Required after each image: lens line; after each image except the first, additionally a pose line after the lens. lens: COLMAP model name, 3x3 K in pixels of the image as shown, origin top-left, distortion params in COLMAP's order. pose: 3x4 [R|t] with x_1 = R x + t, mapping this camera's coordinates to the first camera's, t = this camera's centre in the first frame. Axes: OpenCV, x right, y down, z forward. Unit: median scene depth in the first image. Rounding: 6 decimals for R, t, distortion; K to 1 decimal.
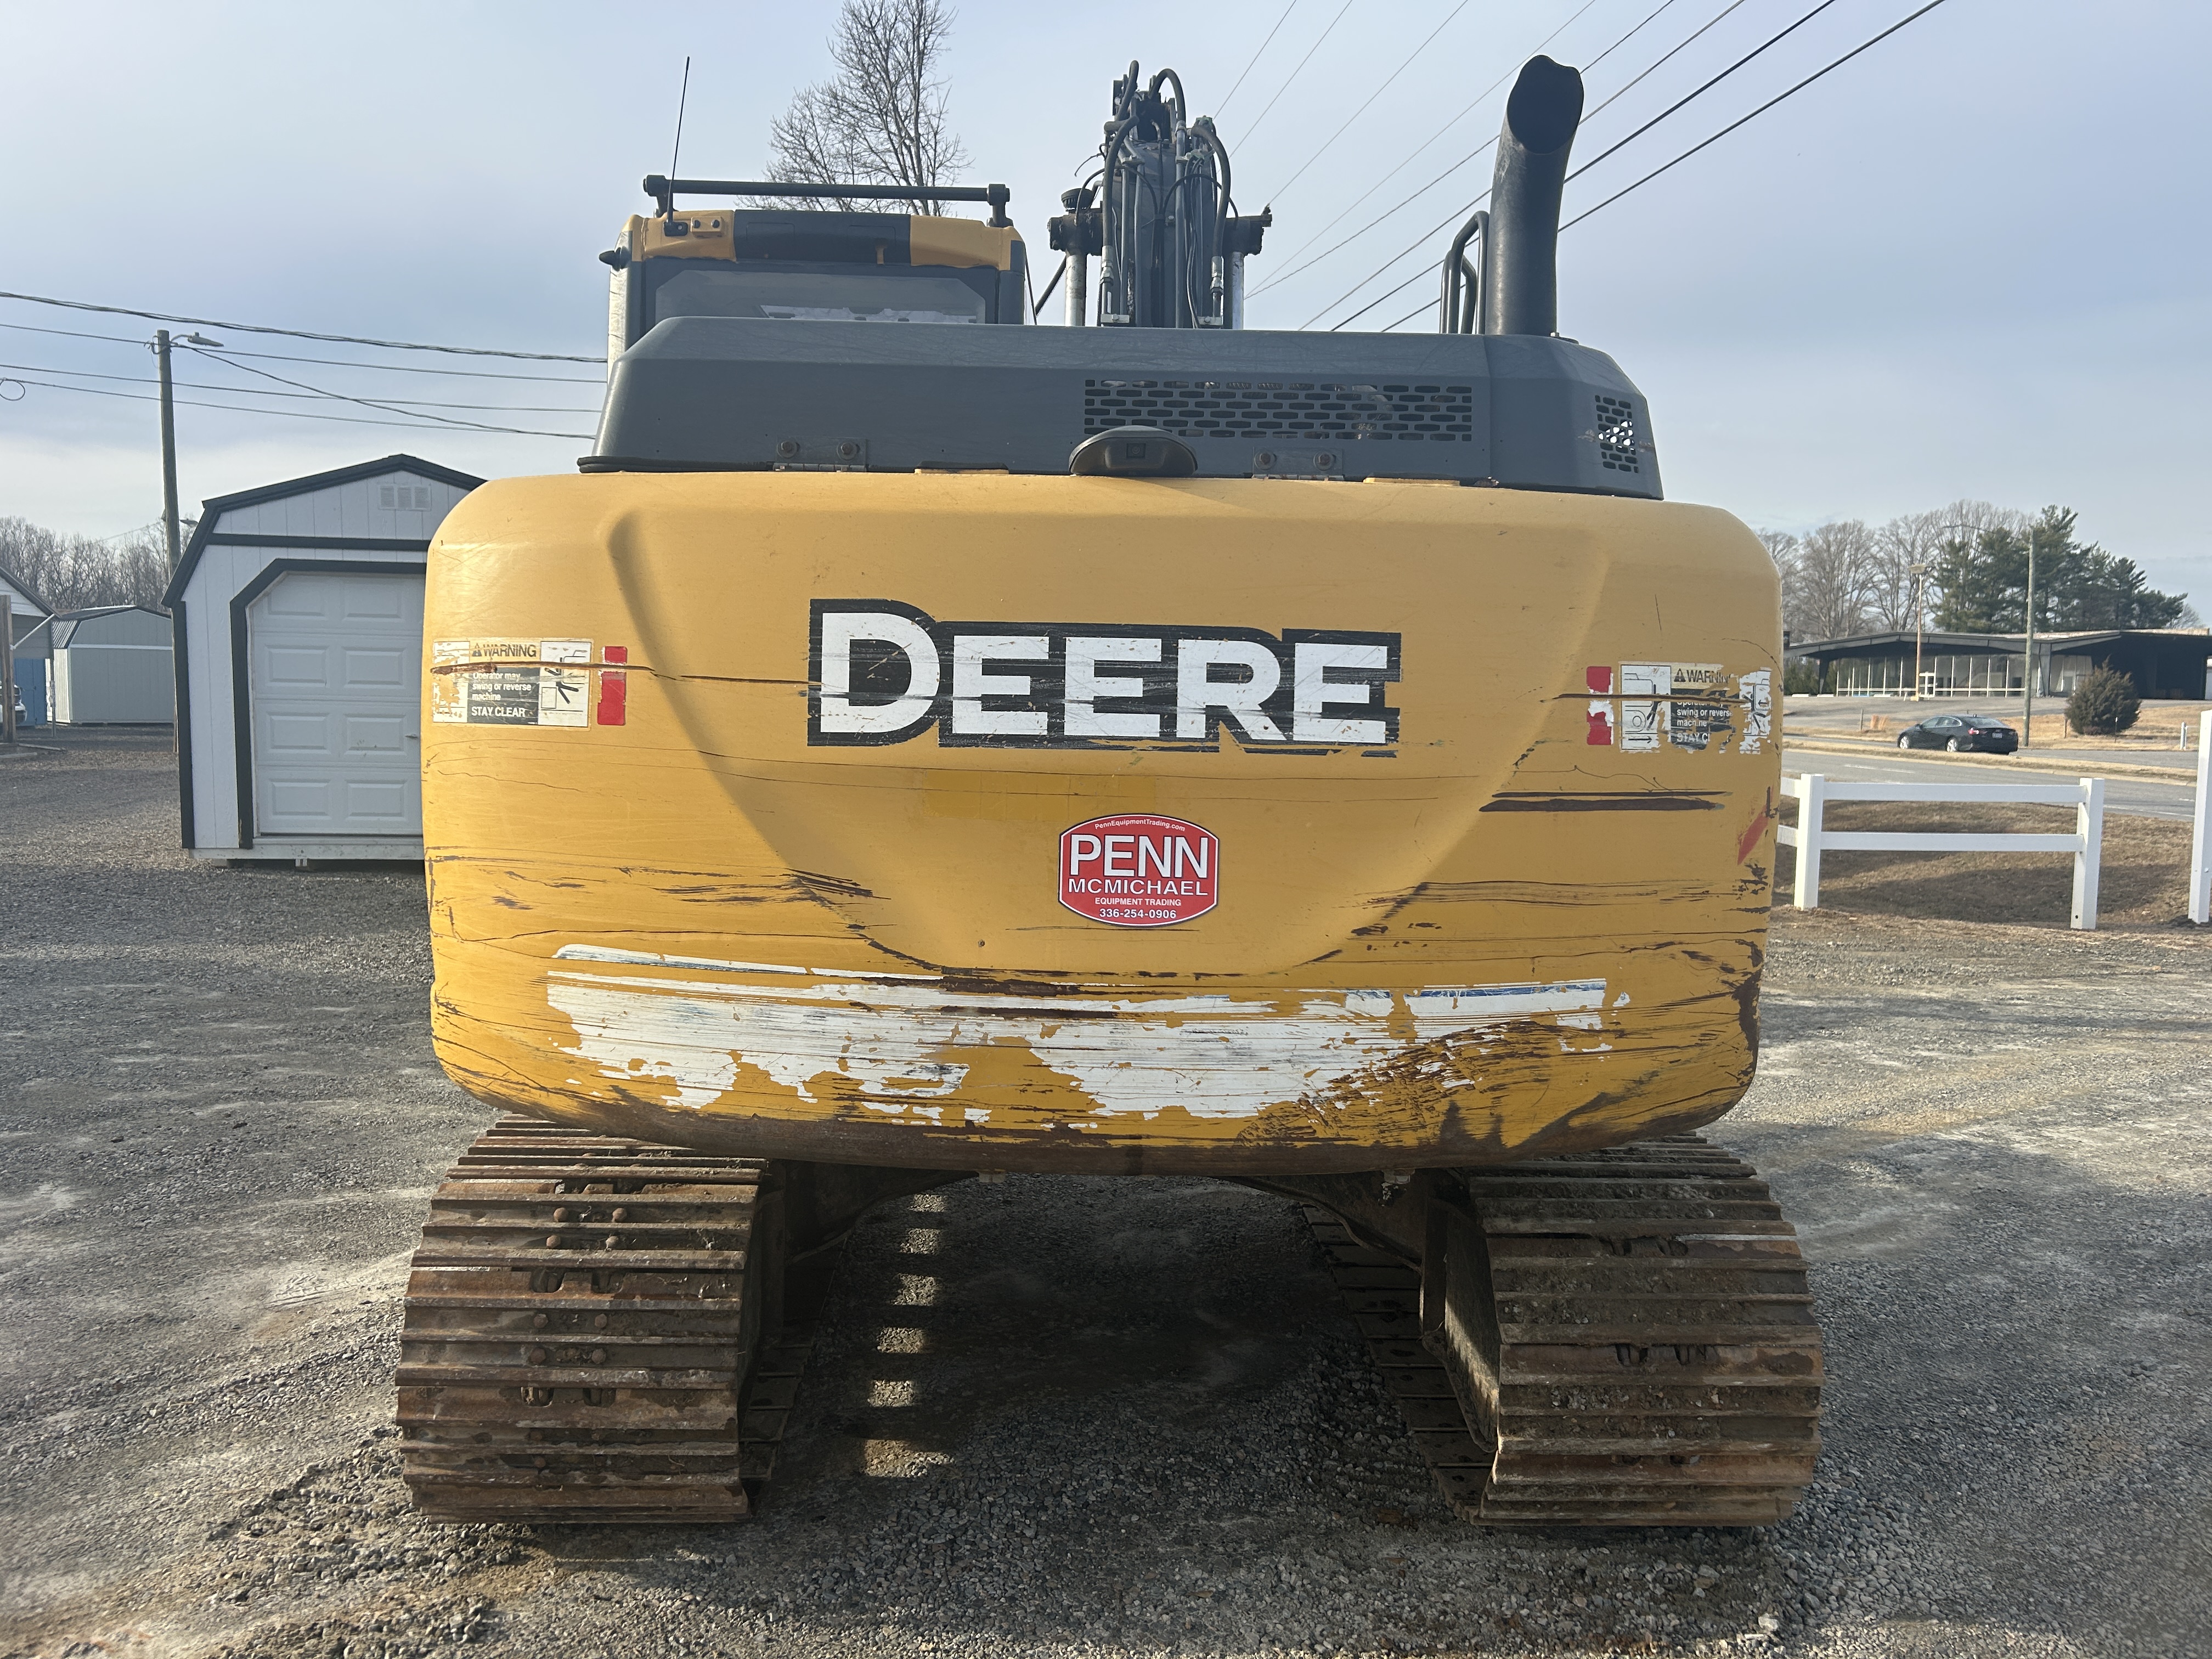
lens RADIAL K [[1669.5, 0, 1099.9], [0, 1669.5, 833.0], [0, 0, 1]] dist [0.069866, -0.081227]
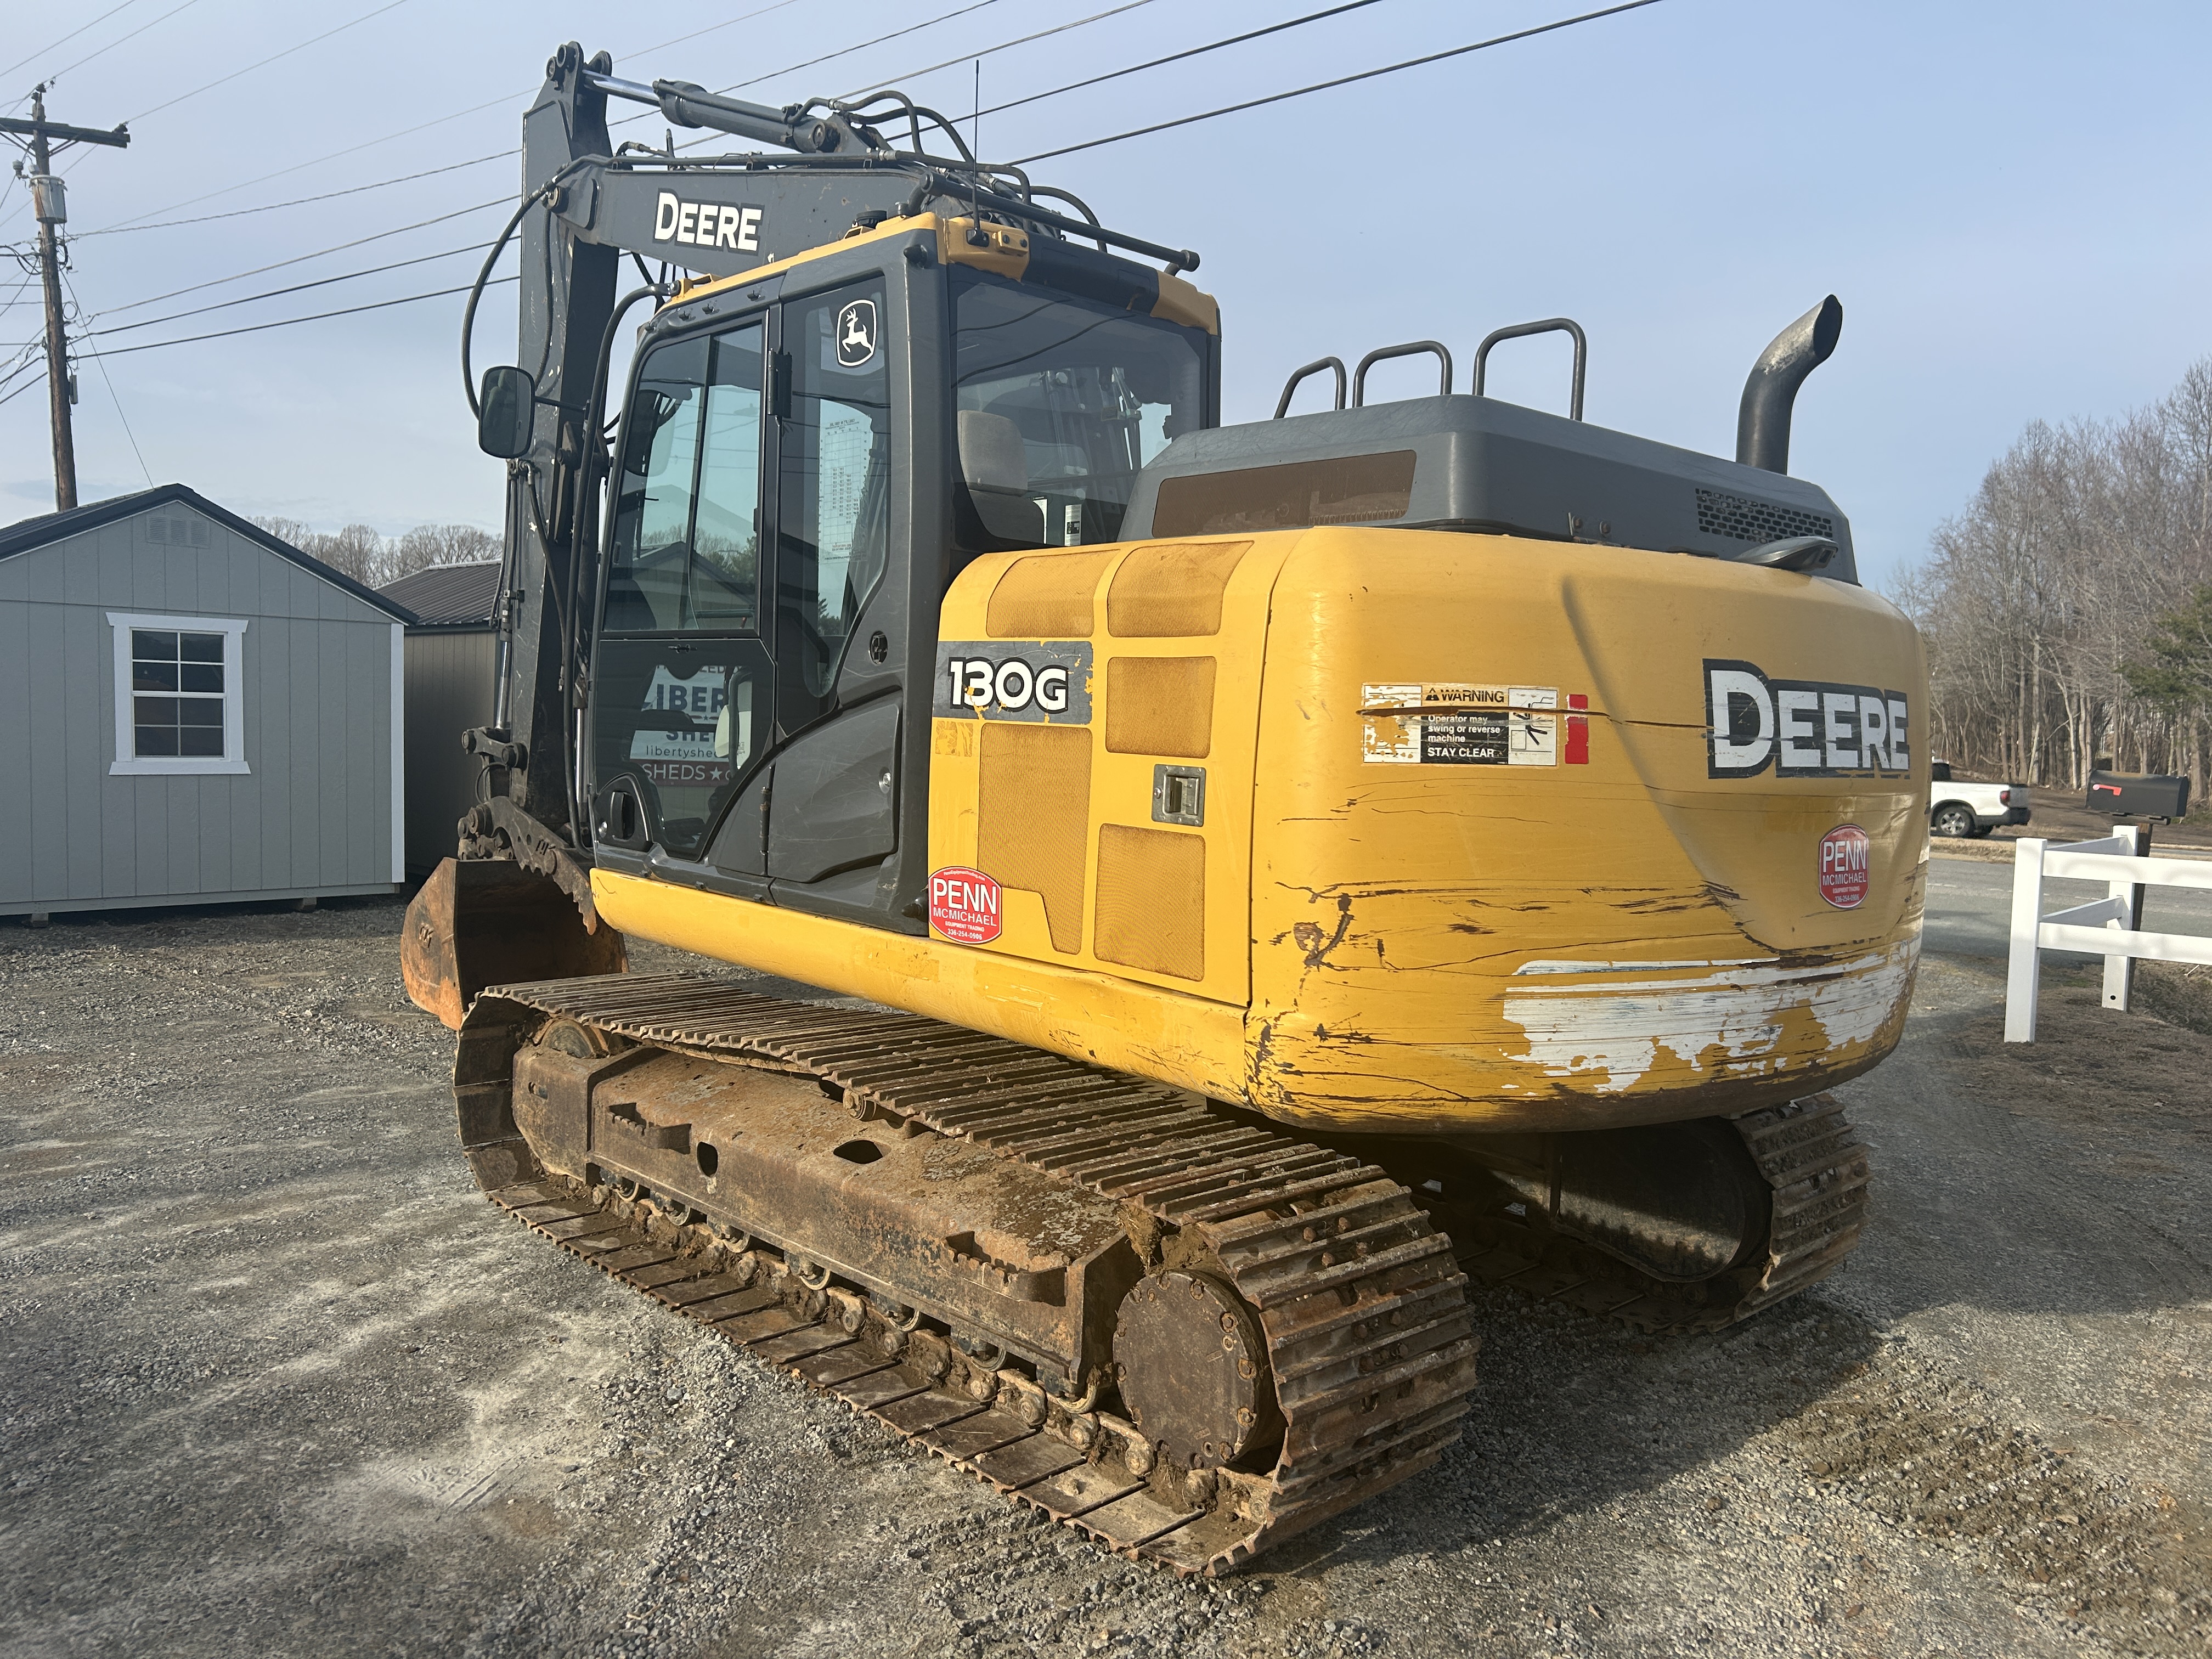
lens RADIAL K [[1669.5, 0, 1099.9], [0, 1669.5, 833.0], [0, 0, 1]] dist [0.069866, -0.081227]
pose [[0.747188, -0.040235, 0.663394, -1.274353], [0.041018, 0.999055, 0.014394, -0.046661], [-0.663346, 0.016456, 0.748132, 0.361969]]
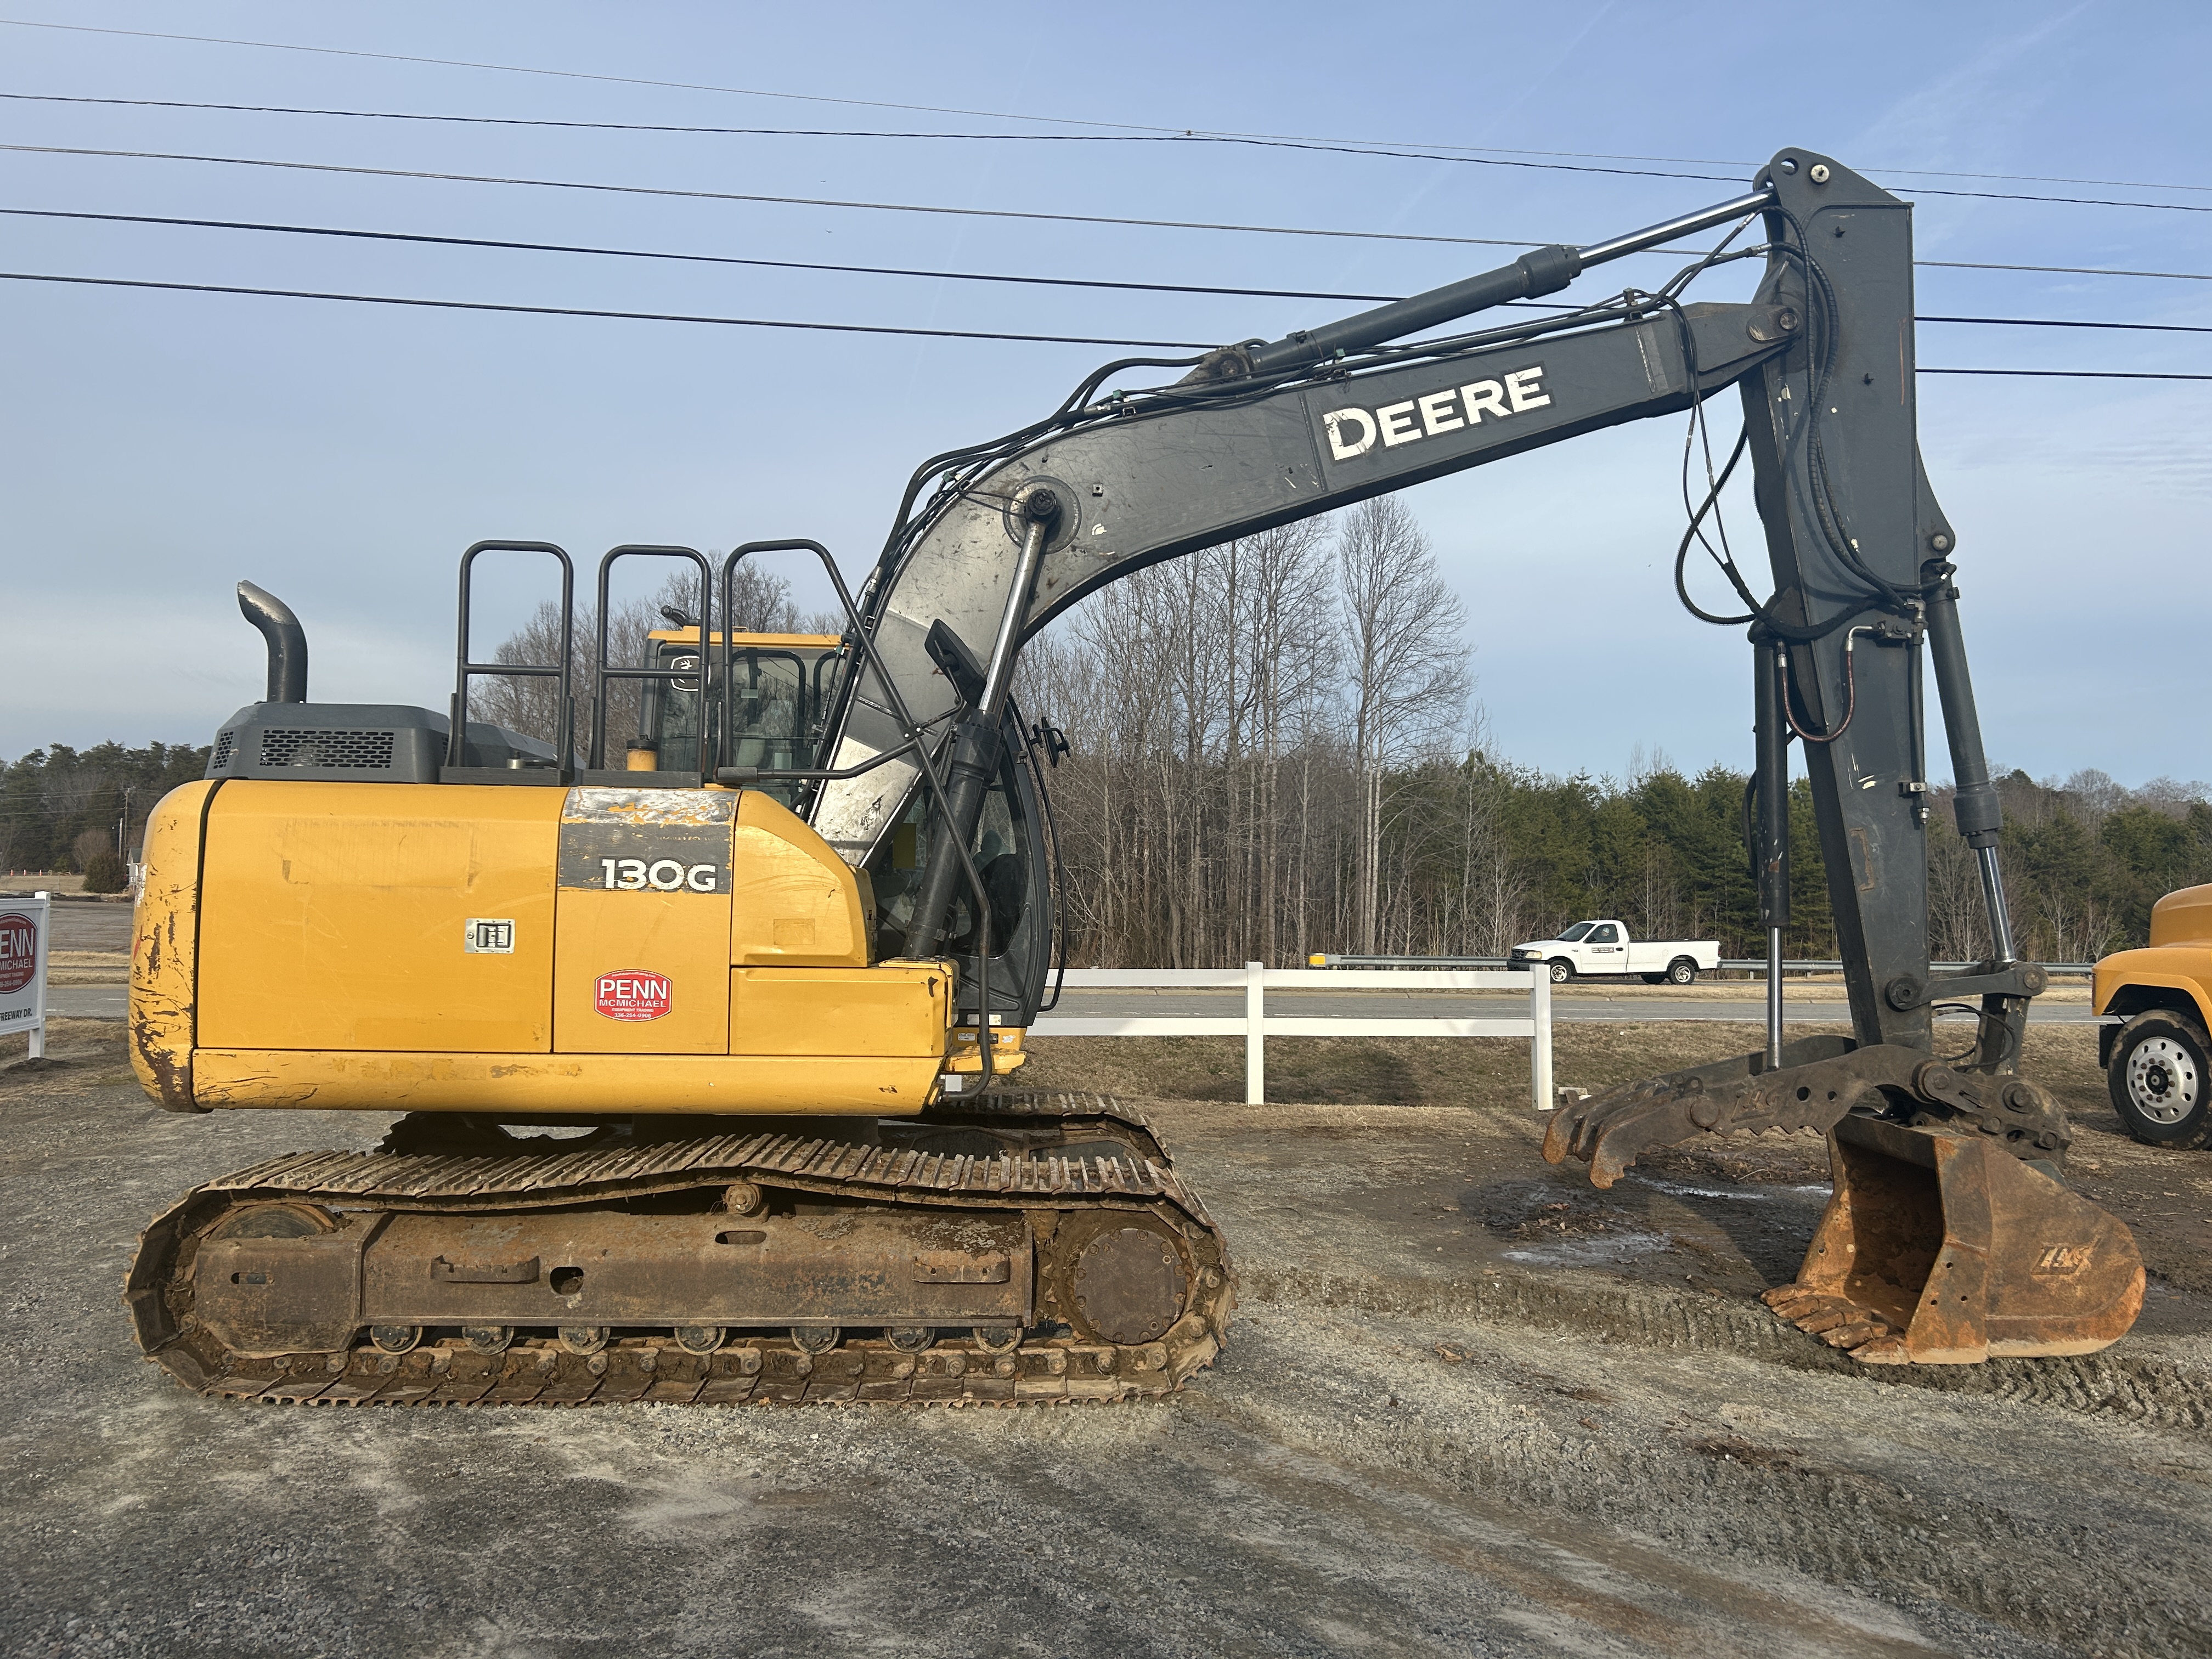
lens RADIAL K [[1679.2, 0, 1099.1], [0, 1679.2, 842.3], [0, 0, 1]] dist [0.029525, -0.028821]
pose [[0.000015, 0.013341, 0.999911, -2.498252], [0.077857, 0.996876, -0.013302, -0.157376], [-0.996965, 0.077850, -0.001023, 1.221324]]
